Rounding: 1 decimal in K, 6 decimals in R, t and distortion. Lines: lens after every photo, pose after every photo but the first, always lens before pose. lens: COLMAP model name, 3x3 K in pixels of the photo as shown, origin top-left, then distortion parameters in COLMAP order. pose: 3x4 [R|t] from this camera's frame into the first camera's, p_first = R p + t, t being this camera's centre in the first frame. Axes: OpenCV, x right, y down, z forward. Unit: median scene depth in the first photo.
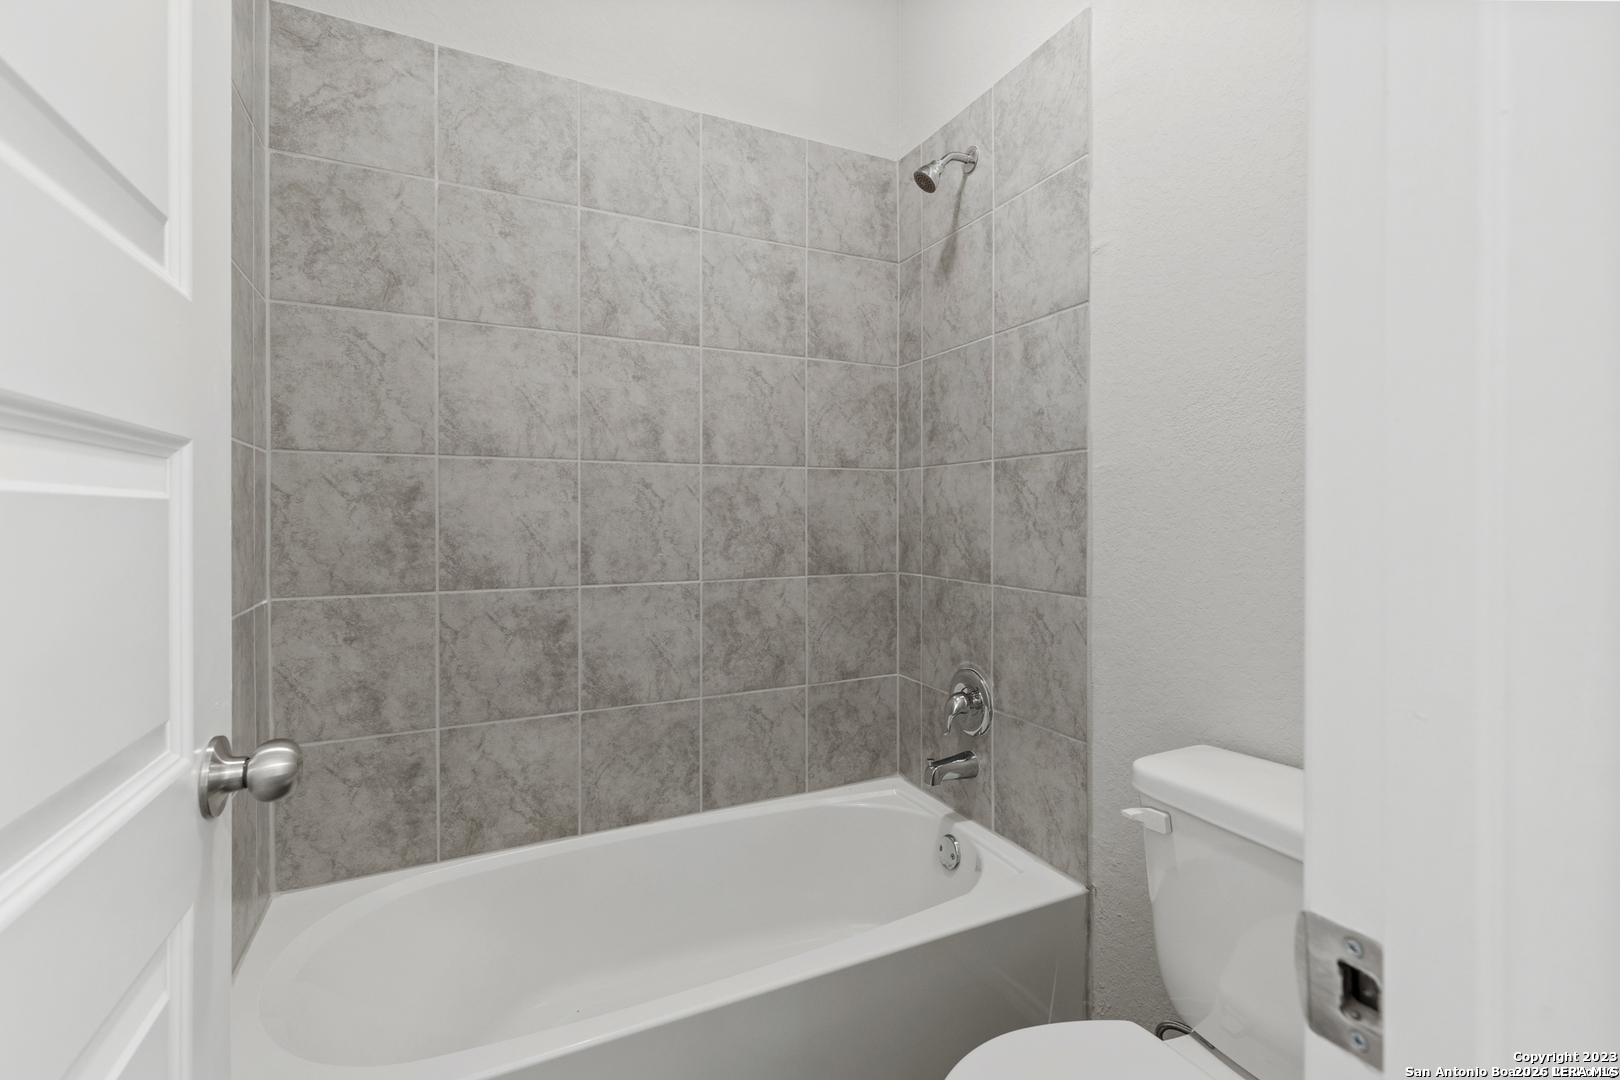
lens RADIAL K [[743.2, 0, 816.3], [0, 743.2, 539.1], [0, 0, 1]] dist [0.008308, -0.000898]
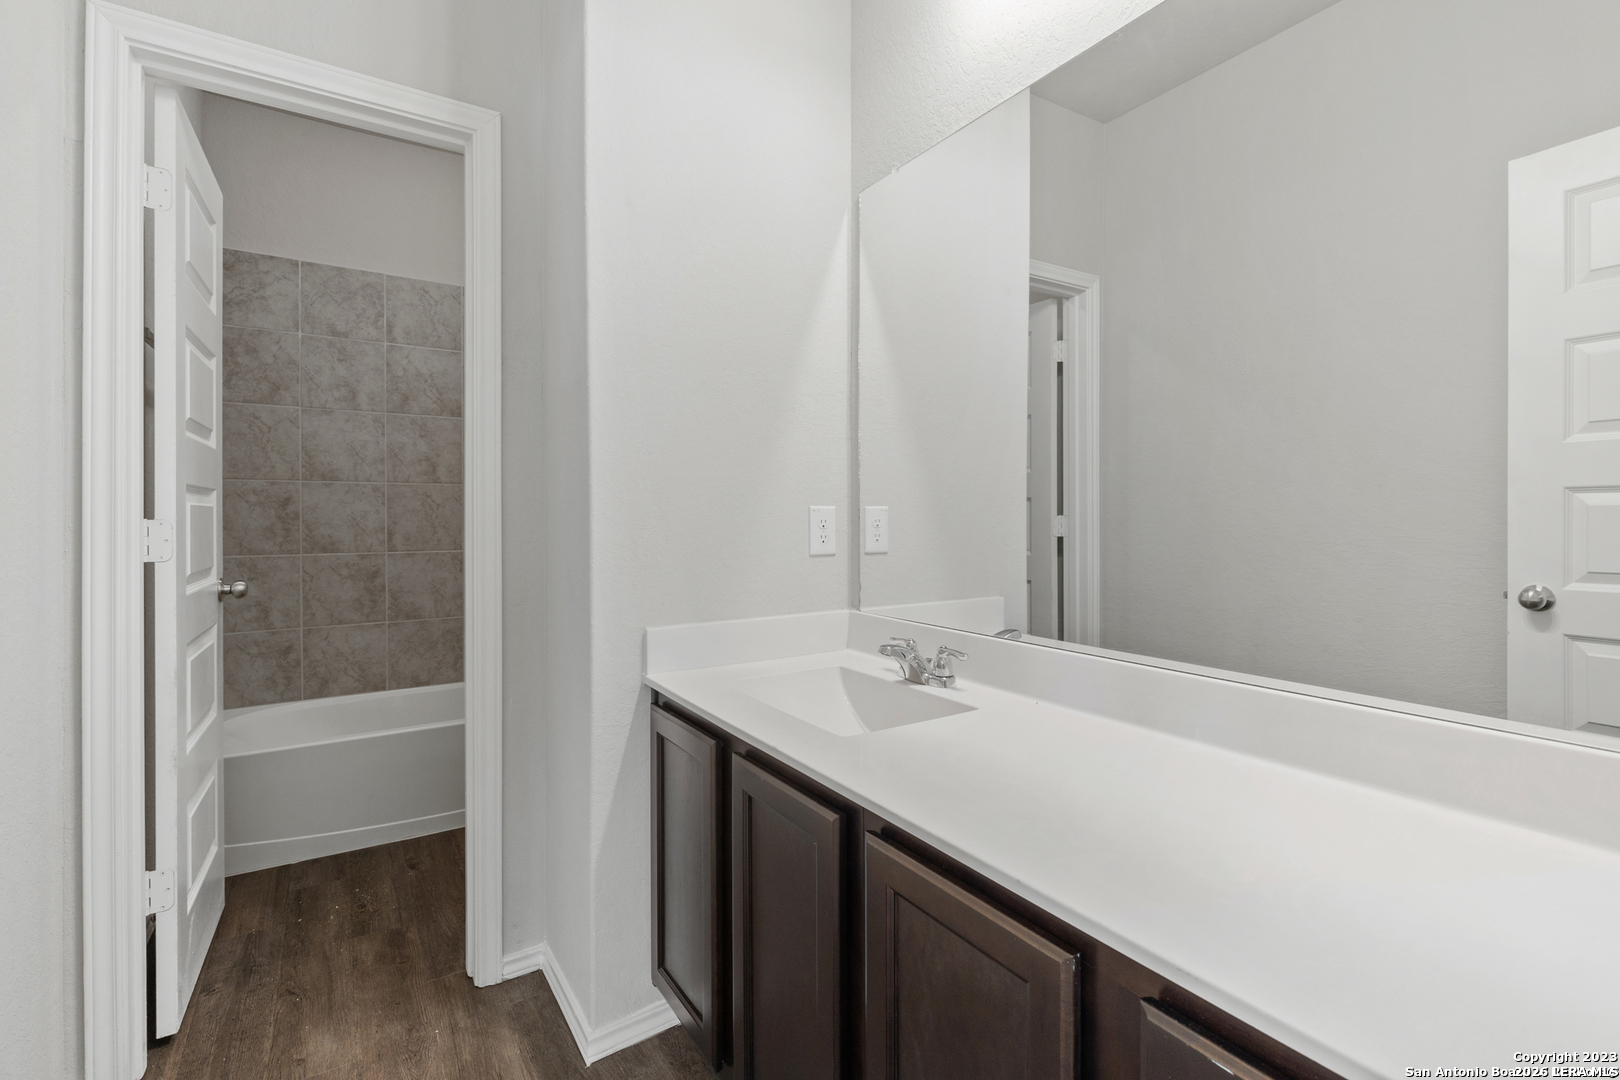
lens RADIAL K [[743.2, 0, 812.3], [0, 743.2, 537.2], [0, 0, 1]] dist [0.008308, -0.000898]
pose [[0.993587, -0.004080, 0.112999, 0.536945], [0.004346, 0.999988, -0.002107, 0.037083], [-0.112989, 0.002584, 0.993593, -0.972700]]
